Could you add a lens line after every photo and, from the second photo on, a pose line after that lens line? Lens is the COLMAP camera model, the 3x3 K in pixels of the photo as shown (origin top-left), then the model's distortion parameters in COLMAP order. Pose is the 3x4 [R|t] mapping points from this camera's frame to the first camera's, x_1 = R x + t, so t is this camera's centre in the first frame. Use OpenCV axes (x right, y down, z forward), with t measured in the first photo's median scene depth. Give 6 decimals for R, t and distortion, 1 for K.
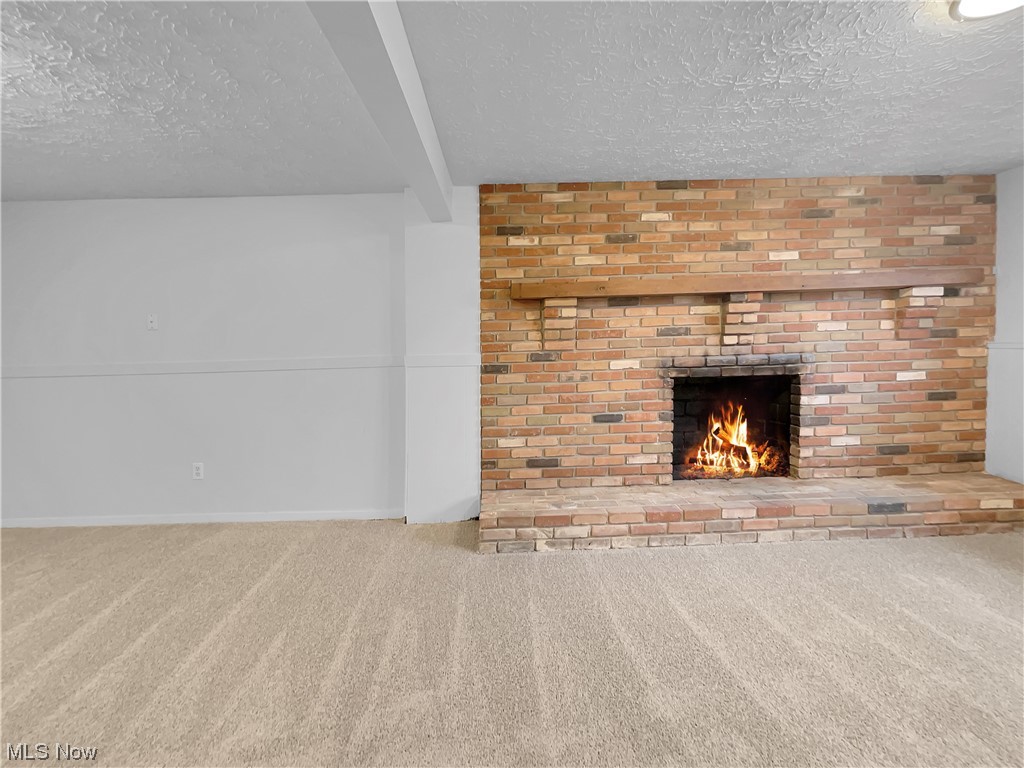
lens RADIAL K [[430.2, 0, 510.6], [0, 430.2, 367.2], [0, 0, 1]] dist [0.002833, -0.000253]
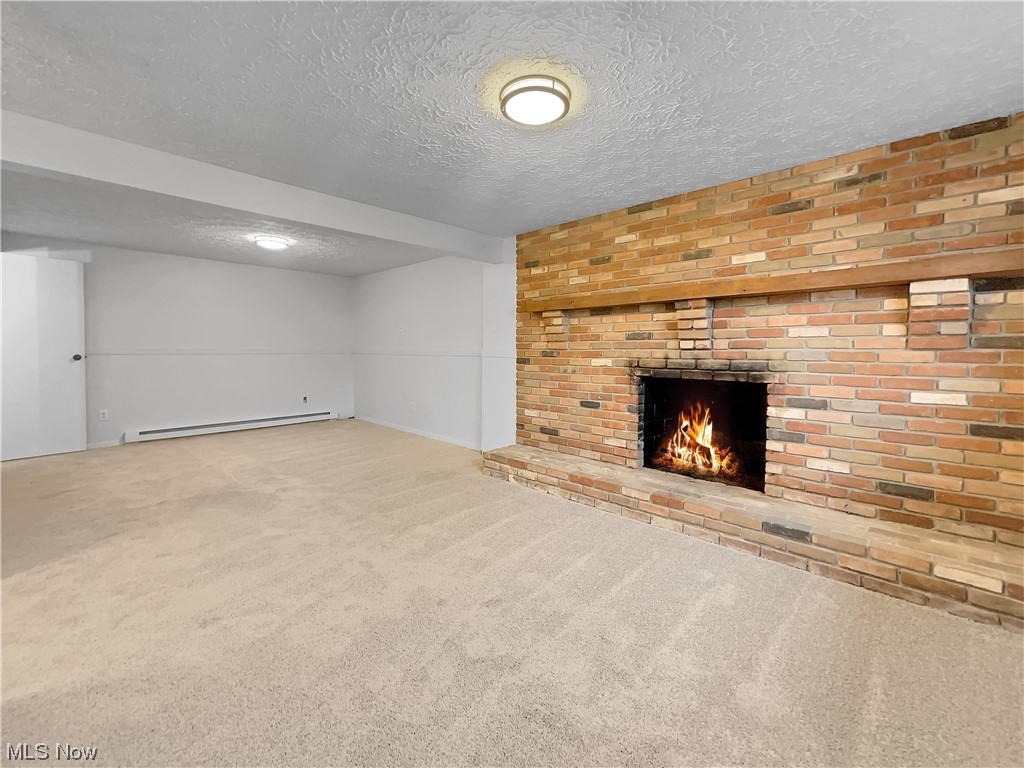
lens RADIAL K [[430.2, 0, 512.3], [0, 430.2, 374.9], [0, 0, 1]] dist [0.002833, -0.000253]
pose [[0.707458, 0.073686, -0.702903, 0.956628], [-0.054454, 0.997277, 0.049740, -0.018046], [0.704654, 0.003087, 0.709544, -0.054803]]
